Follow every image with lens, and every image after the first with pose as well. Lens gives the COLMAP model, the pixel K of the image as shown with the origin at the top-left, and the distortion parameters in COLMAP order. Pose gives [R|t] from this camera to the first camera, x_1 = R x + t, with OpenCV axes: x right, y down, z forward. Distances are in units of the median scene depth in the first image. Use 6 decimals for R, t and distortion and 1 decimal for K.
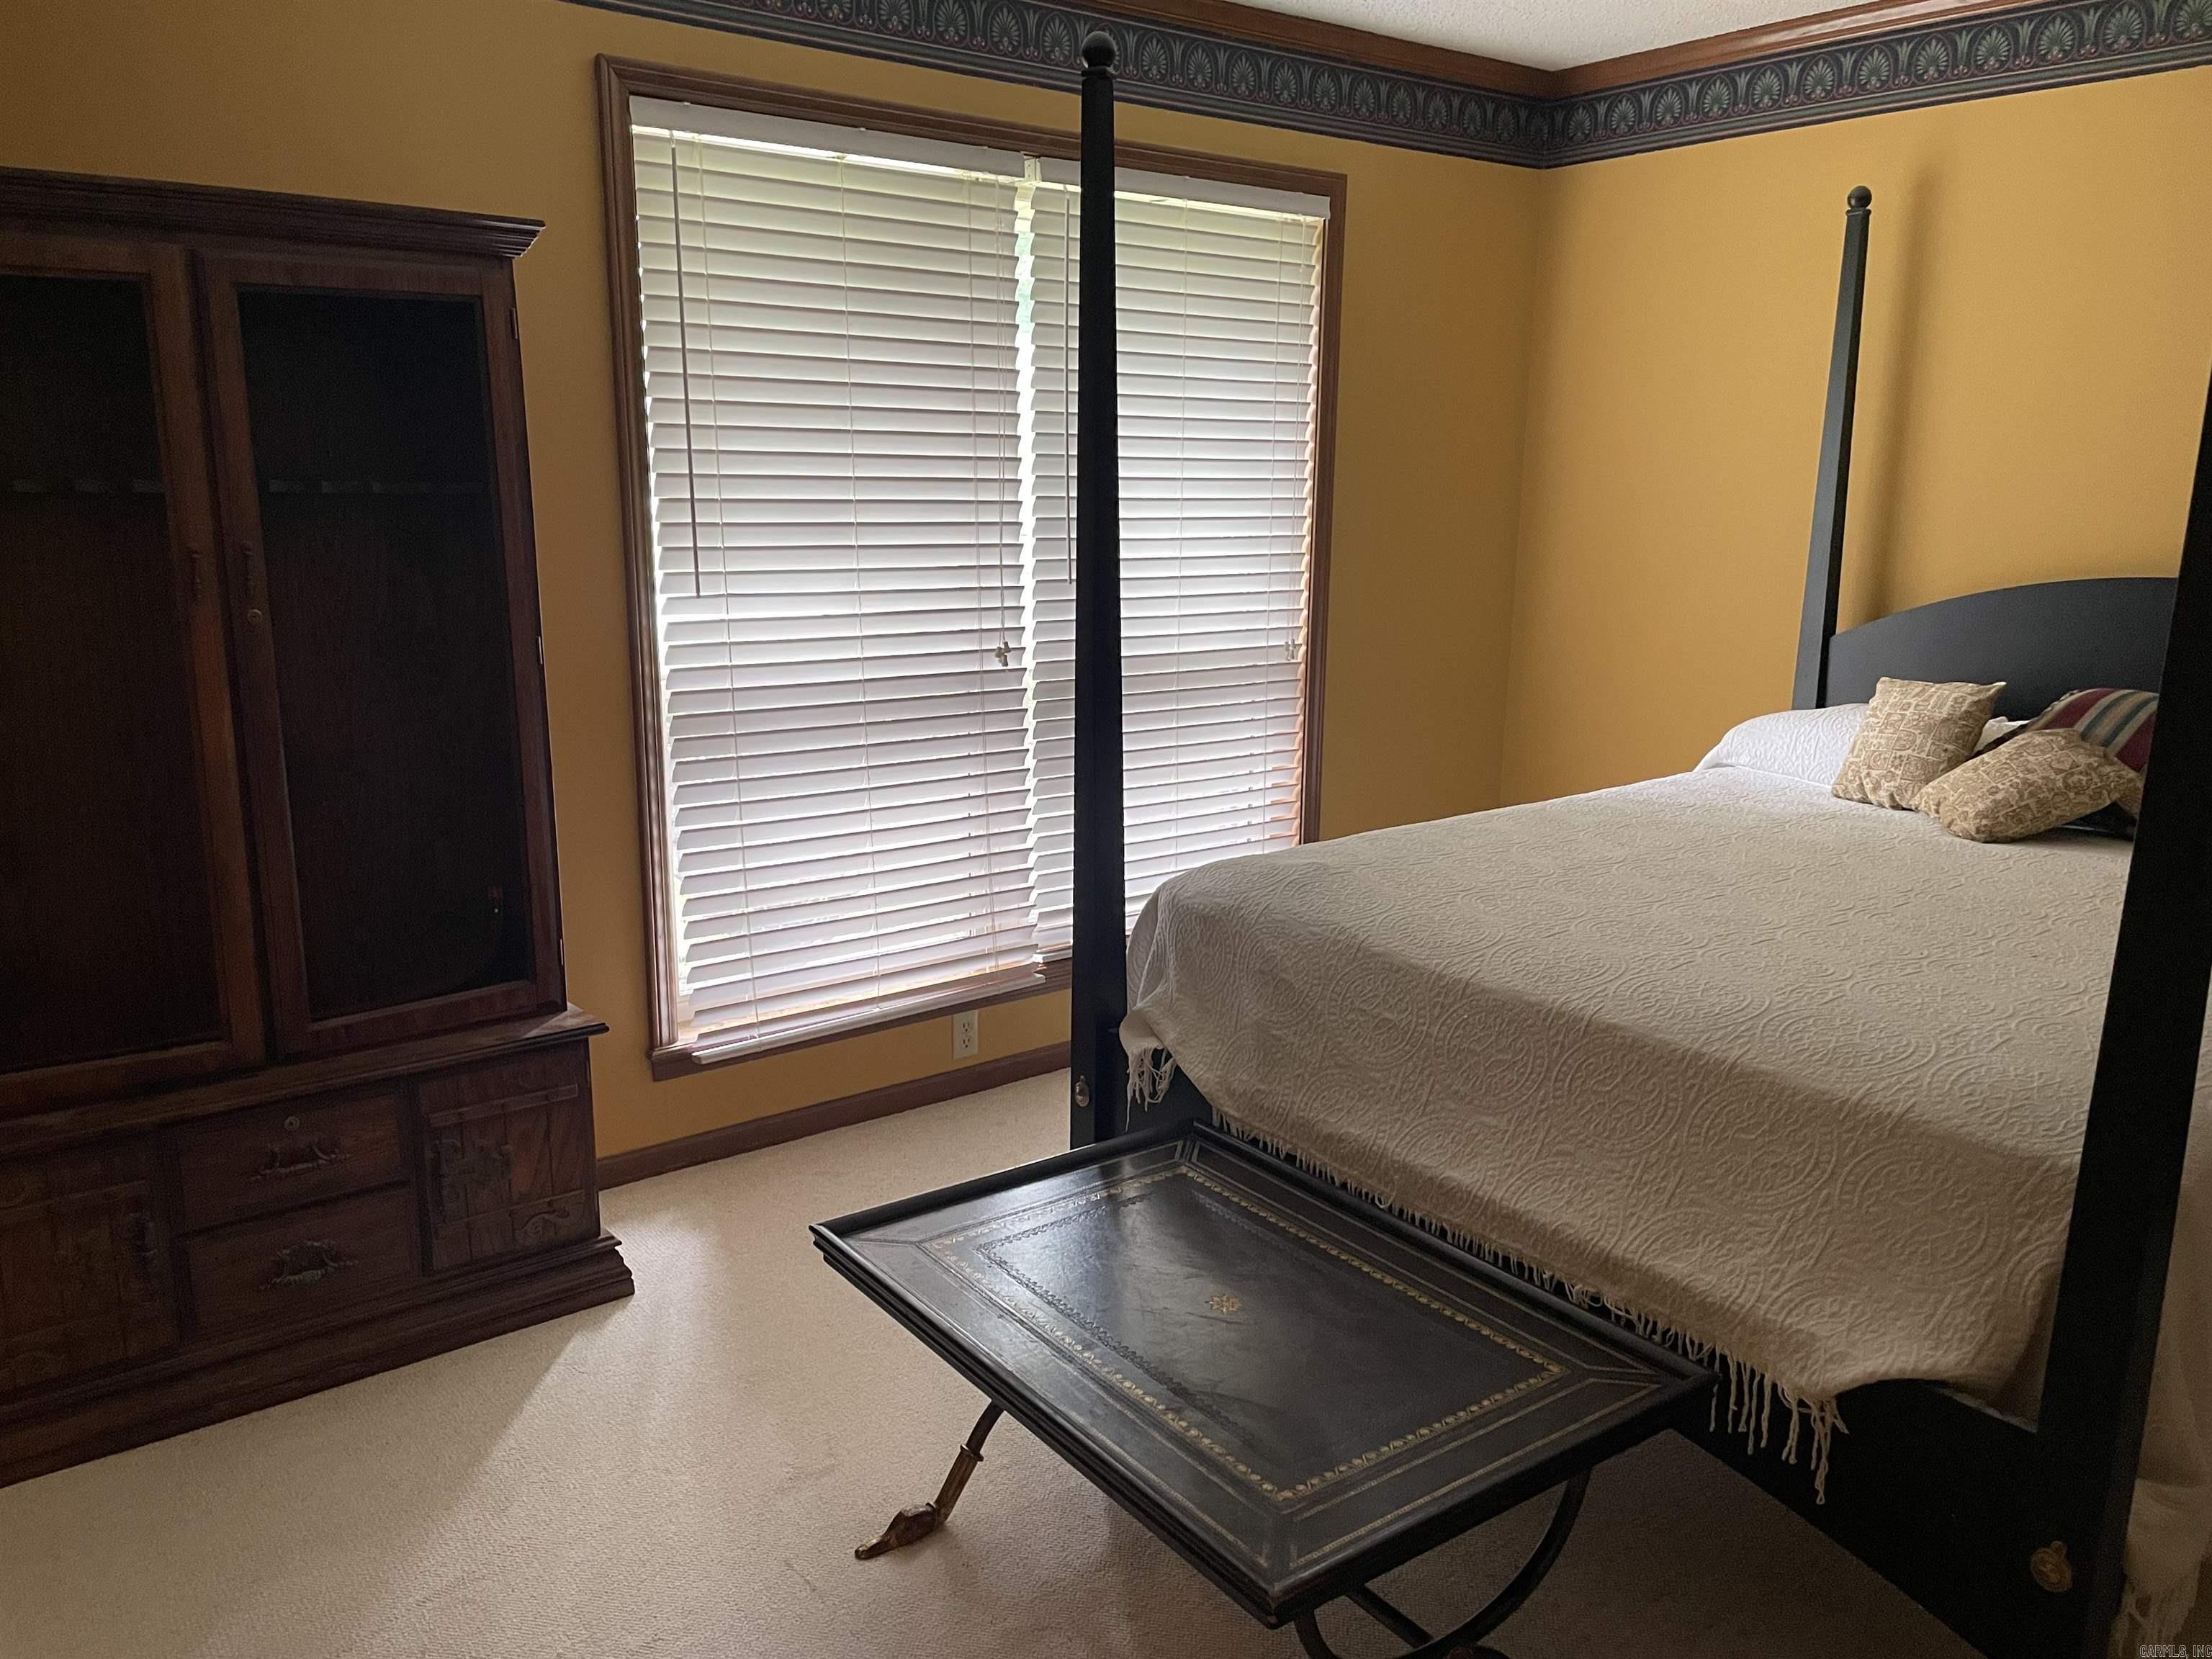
lens RADIAL K [[1666.0, 0, 1096.1], [0, 1666.0, 824.5], [0, 0, 1]] dist [0.088485, -0.104768]
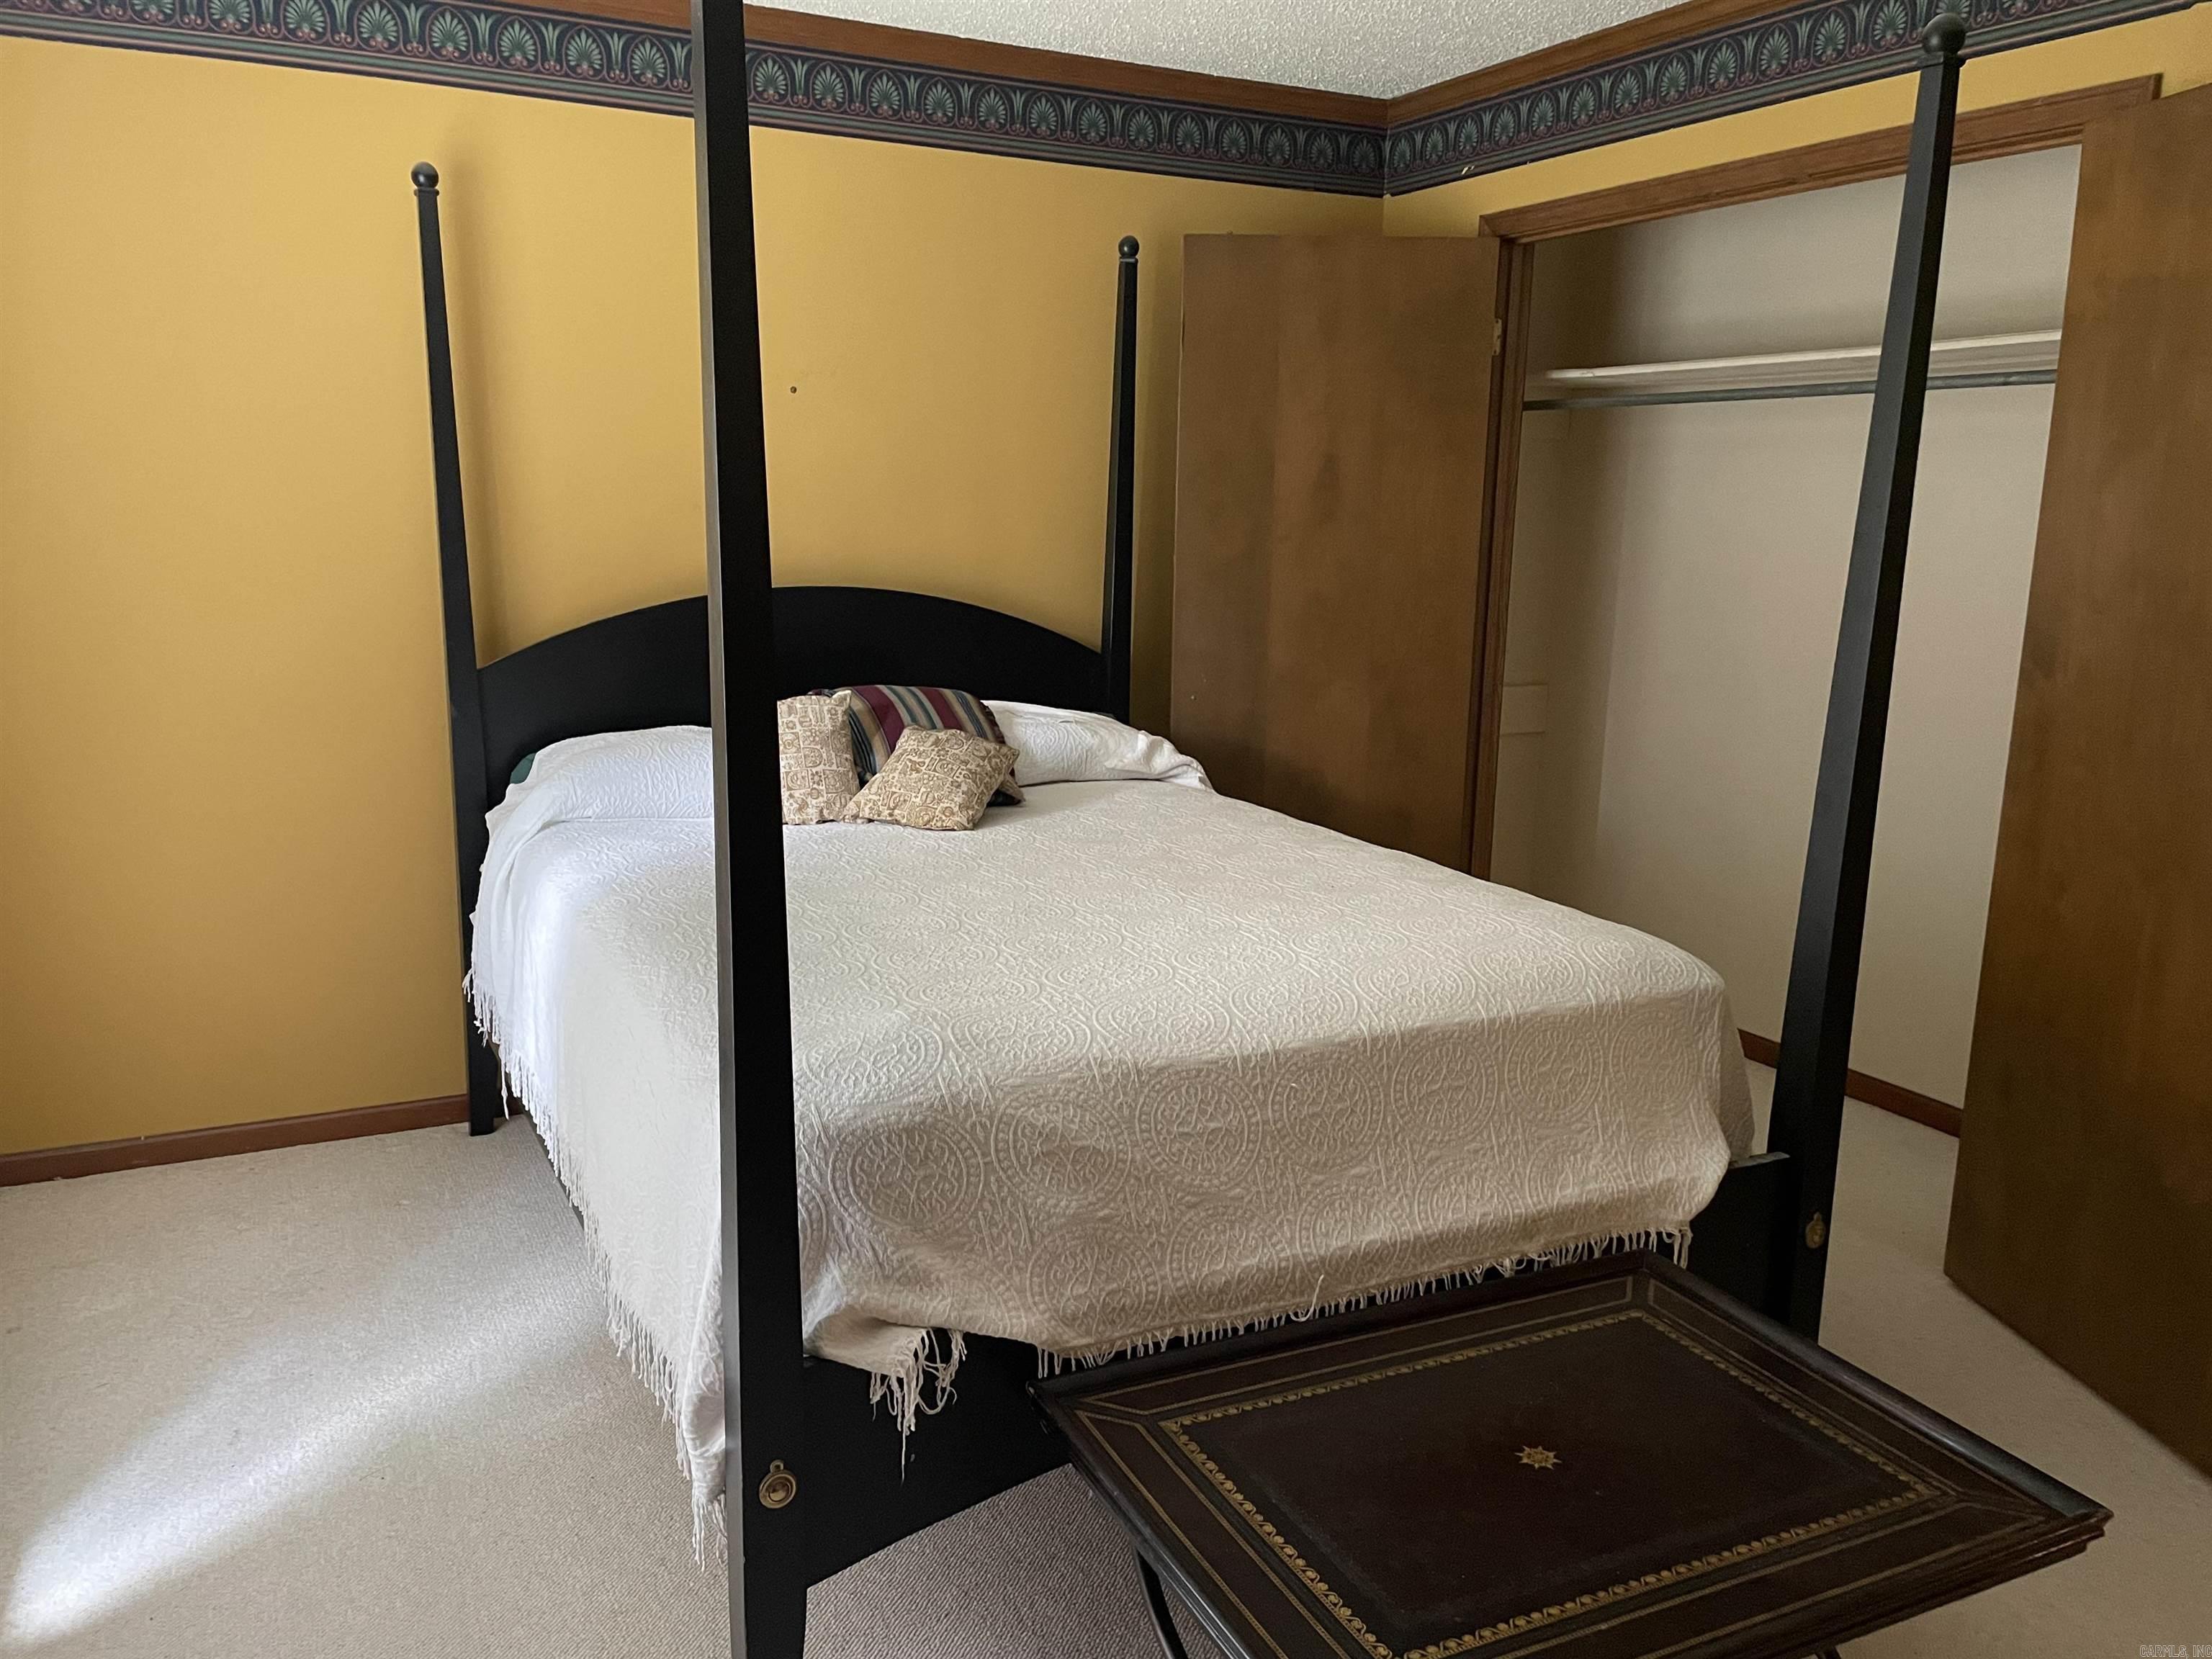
lens RADIAL K [[1666.0, 0, 1095.2], [0, 1666.0, 833.2], [0, 0, 1]] dist [0.088485, -0.104768]
pose [[0.187360, -0.194451, 0.962853, -0.656295], [0.182647, 0.970013, 0.160356, -0.187639], [-0.965161, 0.145818, 0.217257, 0.855978]]
